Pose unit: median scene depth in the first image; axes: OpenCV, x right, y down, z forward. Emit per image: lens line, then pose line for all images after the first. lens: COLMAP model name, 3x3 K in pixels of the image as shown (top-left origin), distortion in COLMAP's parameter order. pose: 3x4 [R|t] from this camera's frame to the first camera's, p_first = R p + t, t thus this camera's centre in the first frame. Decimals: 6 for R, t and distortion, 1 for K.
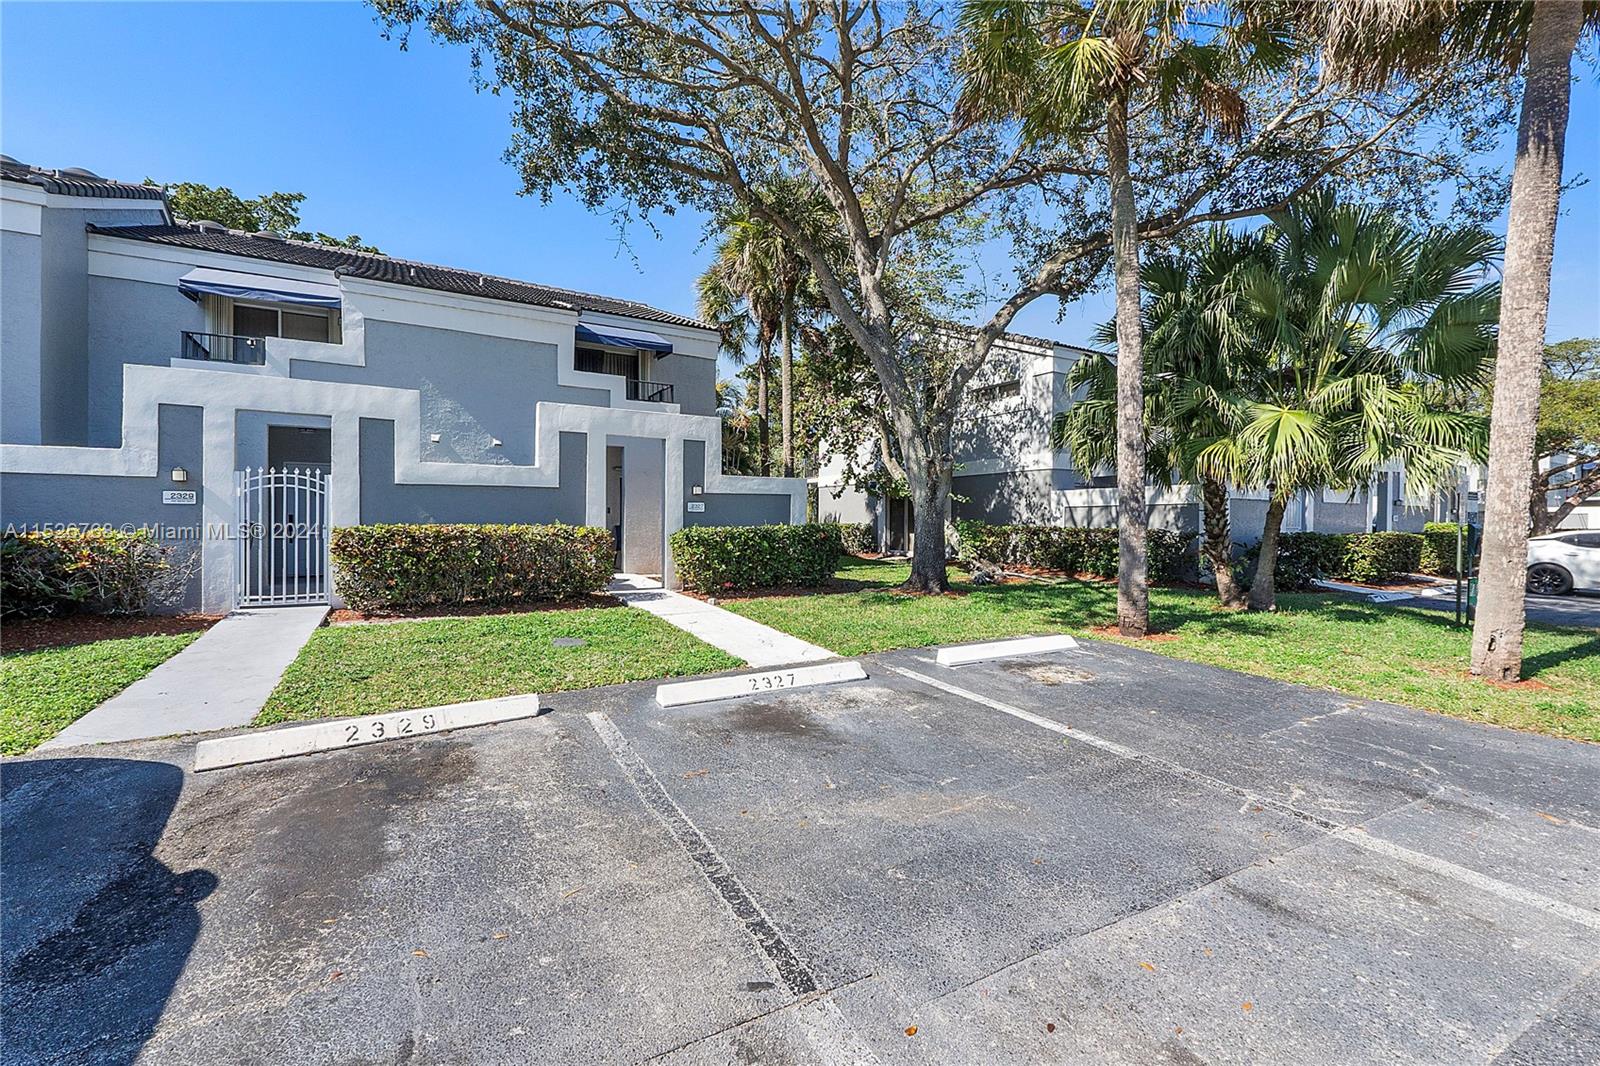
lens RADIAL K [[678.1, 0, 799.0], [0, 678.1, 527.7], [0, 0, 1]] dist [-0.006344, -0.000564]
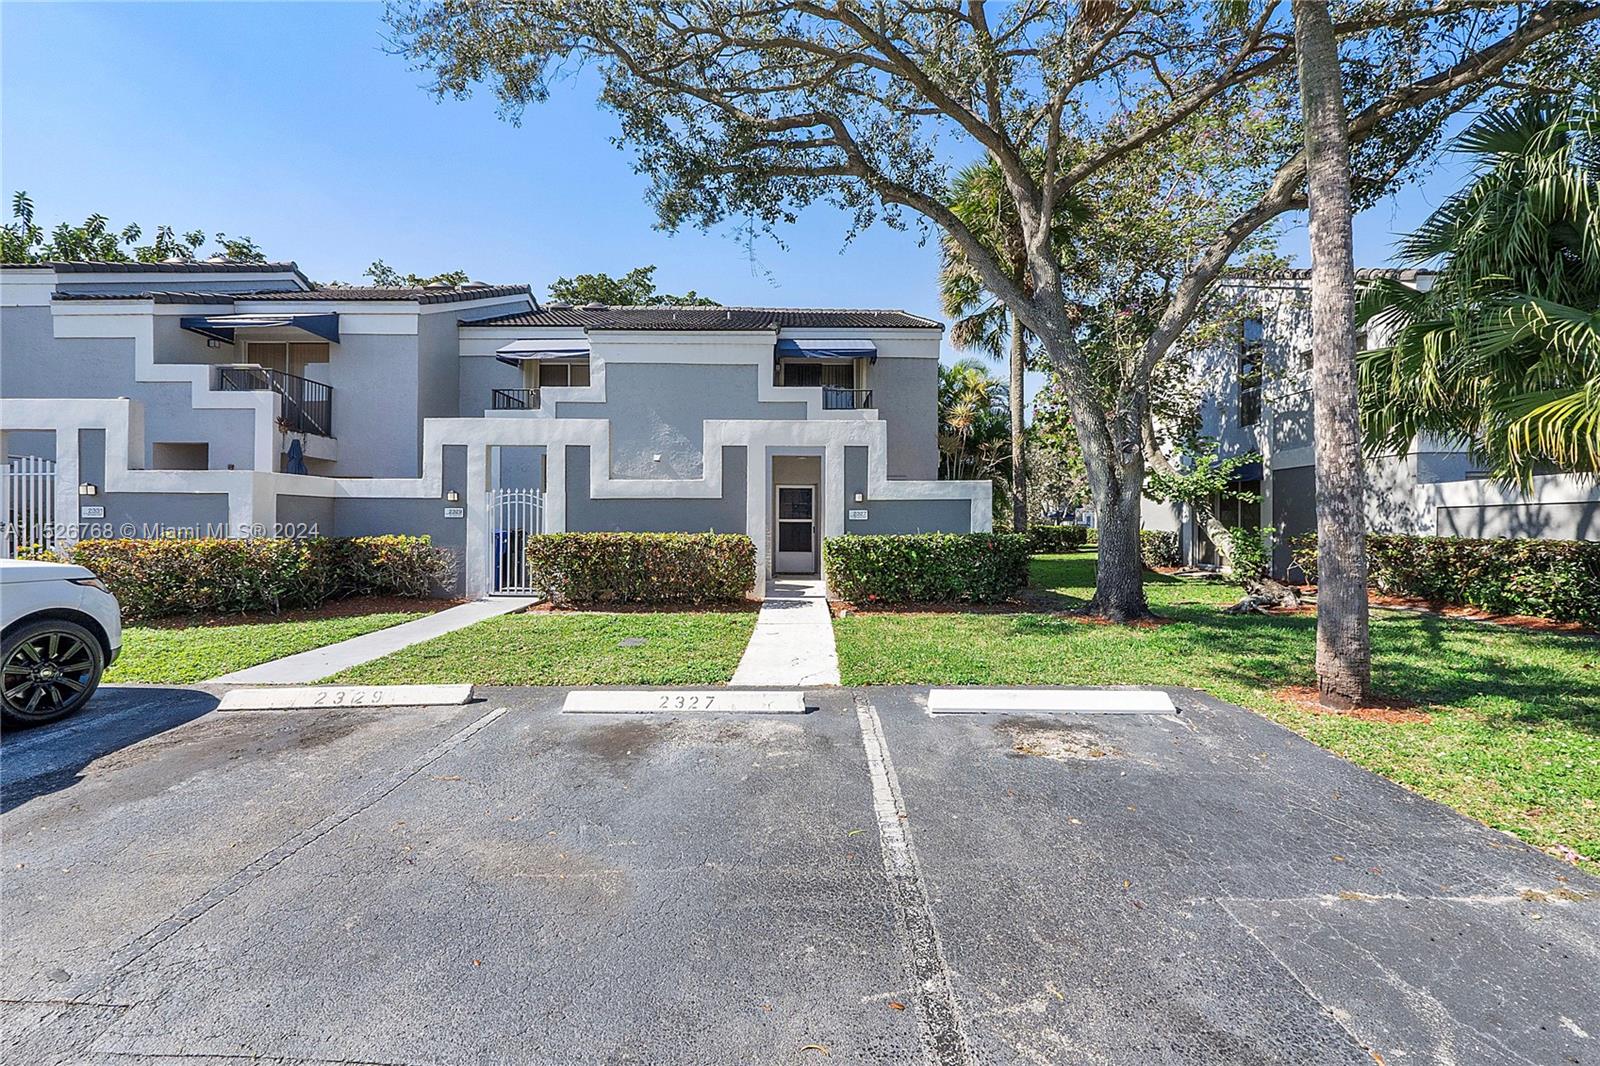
lens RADIAL K [[678.1, 0, 799.0], [0, 678.1, 533.2], [0, 0, 1]] dist [-0.006344, -0.000564]
pose [[0.860117, 0.002653, -0.510090, 0.293919], [-0.002935, 0.999996, 0.000251, -0.004523], [0.510089, 0.001281, 0.860121, 0.135722]]
